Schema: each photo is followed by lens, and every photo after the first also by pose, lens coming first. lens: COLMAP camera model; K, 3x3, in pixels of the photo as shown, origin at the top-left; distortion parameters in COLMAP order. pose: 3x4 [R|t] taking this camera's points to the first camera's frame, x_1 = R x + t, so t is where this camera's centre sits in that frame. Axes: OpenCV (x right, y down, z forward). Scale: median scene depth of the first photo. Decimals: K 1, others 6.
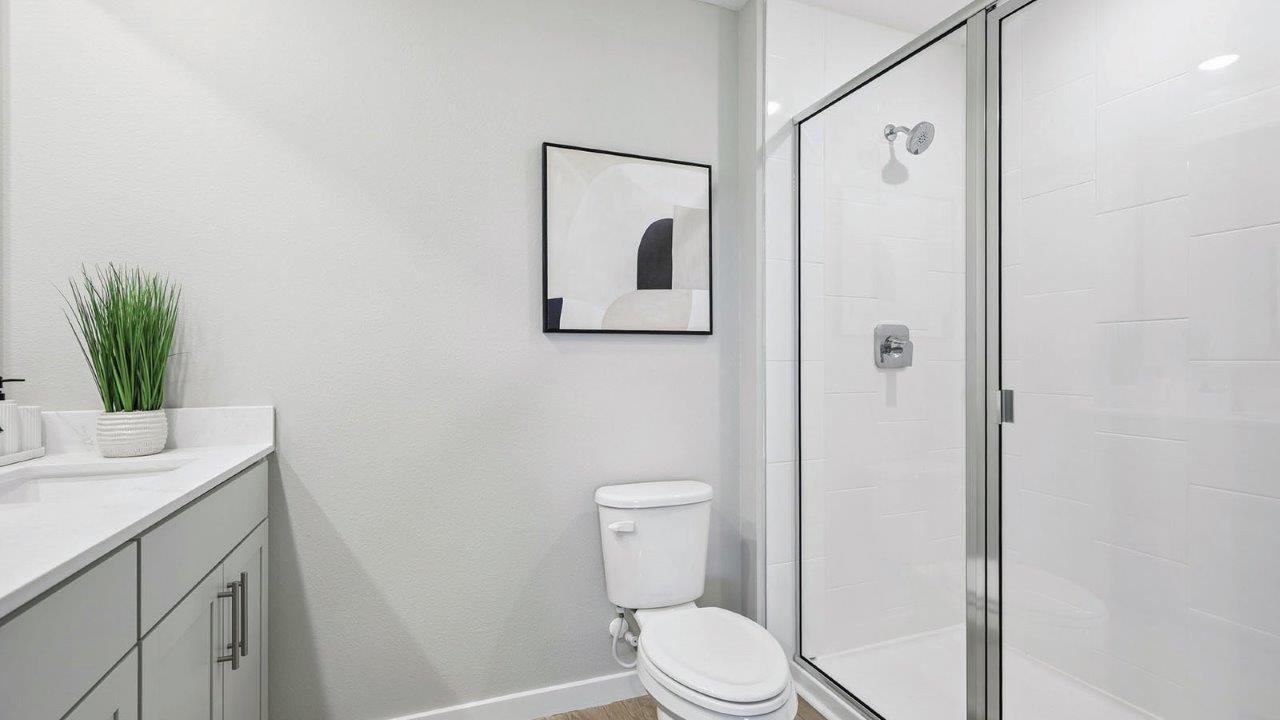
lens RADIAL K [[582.1, 0, 645.4], [0, 582.1, 355.7], [0, 0, 1]] dist [0.002135, 0.000084]
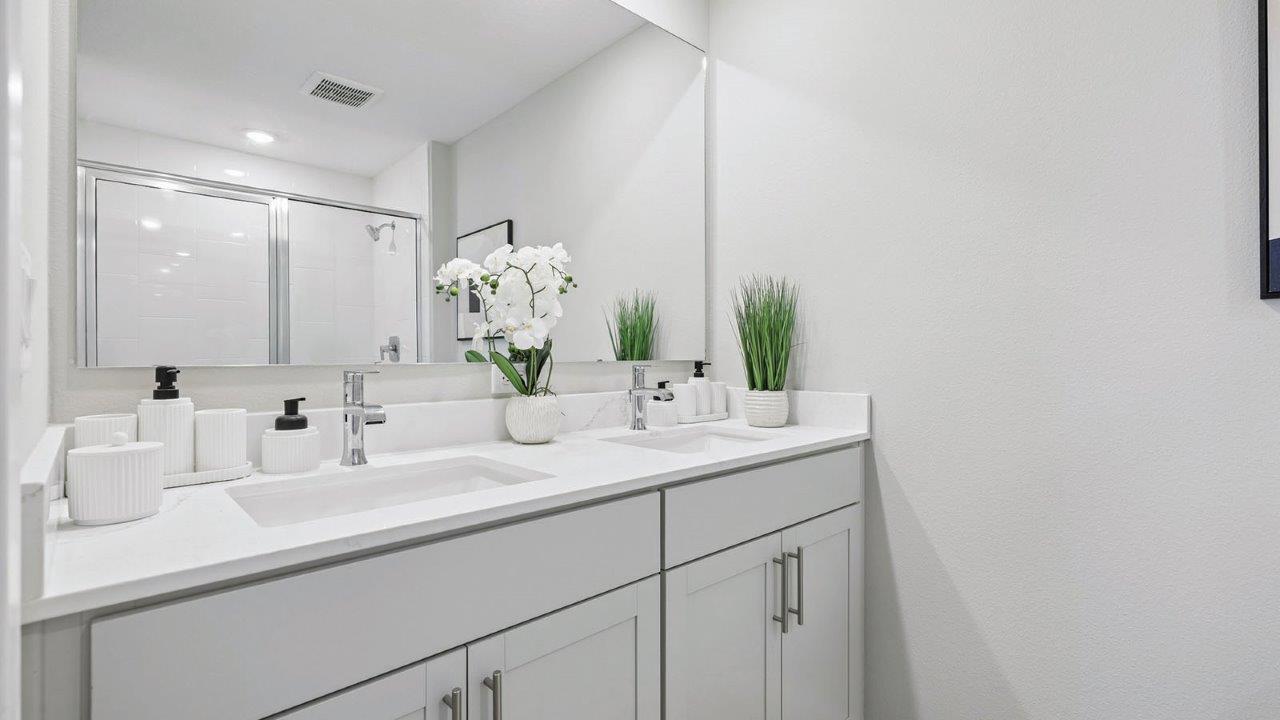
lens RADIAL K [[582.1, 0, 645.4], [0, 582.1, 355.7], [0, 0, 1]] dist [0.002135, 0.000084]
pose [[0.380366, 0.006933, -0.924810, 0.166980], [0.010305, 0.999878, 0.011734, 0.003846], [0.924779, -0.013993, 0.380248, 0.290457]]
